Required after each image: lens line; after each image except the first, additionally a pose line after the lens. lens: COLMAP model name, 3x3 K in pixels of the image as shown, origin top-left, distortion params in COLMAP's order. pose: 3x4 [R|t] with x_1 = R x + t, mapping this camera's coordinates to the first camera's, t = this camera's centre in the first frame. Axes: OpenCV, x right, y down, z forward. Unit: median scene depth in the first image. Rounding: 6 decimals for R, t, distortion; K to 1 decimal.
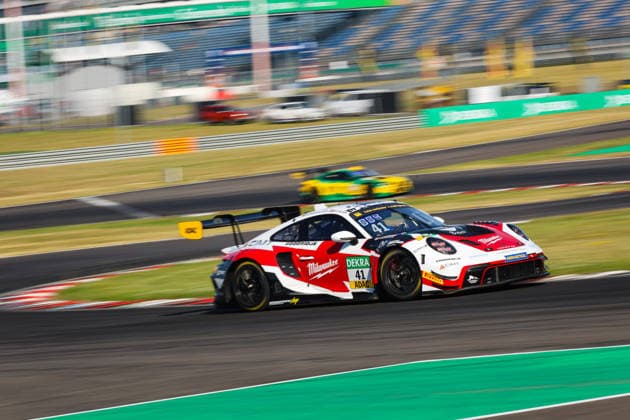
lens RADIAL K [[929.6, 0, 315.0], [0, 929.6, 210.0], [0, 0, 1]] dist [0.014223, 0.040184]
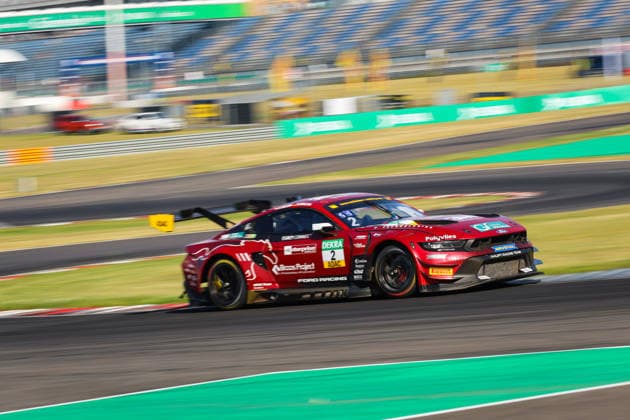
lens RADIAL K [[929.6, 0, 315.0], [0, 929.6, 210.0], [0, 0, 1]] dist [0.014223, 0.040184]
pose [[0.999908, 0.005231, 0.012550, 0.143131], [-0.005259, 0.999984, 0.002197, -0.014474], [-0.012538, -0.002263, 0.999919, -0.000310]]
